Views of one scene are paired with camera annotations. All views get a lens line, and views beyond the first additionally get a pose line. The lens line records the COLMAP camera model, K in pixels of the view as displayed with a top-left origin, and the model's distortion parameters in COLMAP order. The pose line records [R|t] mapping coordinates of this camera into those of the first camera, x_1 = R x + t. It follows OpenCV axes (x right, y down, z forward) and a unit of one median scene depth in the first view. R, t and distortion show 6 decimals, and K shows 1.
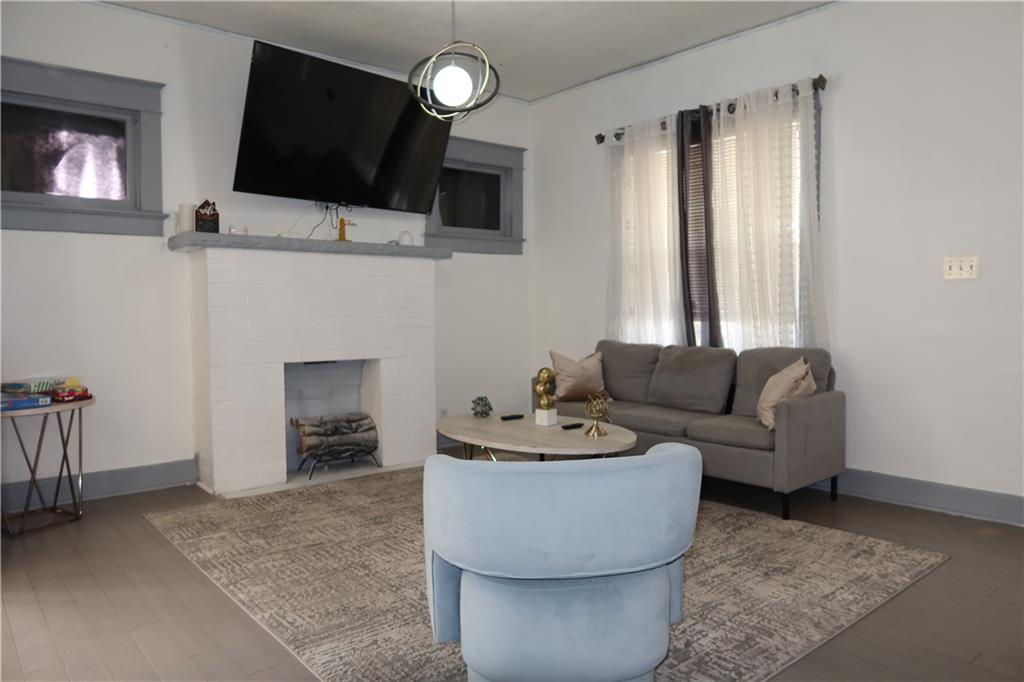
lens RADIAL K [[703.7, 0, 514.5], [0, 703.7, 332.4], [0, 0, 1]] dist [-0.021541, 0.003810]
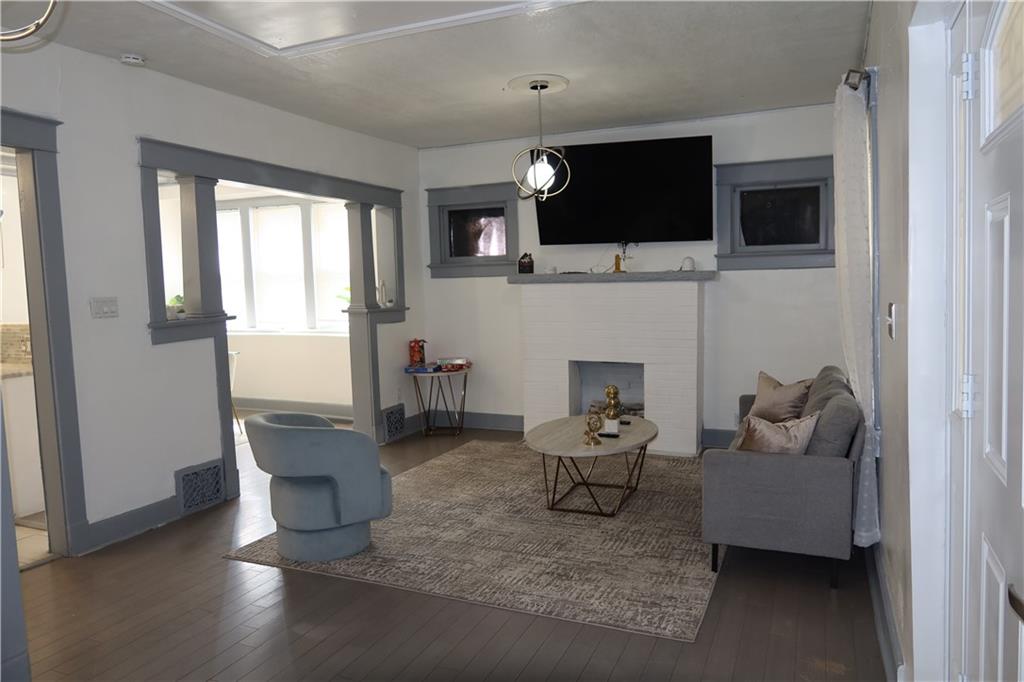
lens RADIAL K [[703.7, 0, 514.5], [0, 703.7, 332.4], [0, 0, 1]] dist [-0.021541, 0.003810]
pose [[0.438950, 0.057631, -0.896662, 0.977274], [-0.017021, 0.998295, 0.055831, -0.099206], [0.898350, -0.009245, 0.439182, 0.283123]]
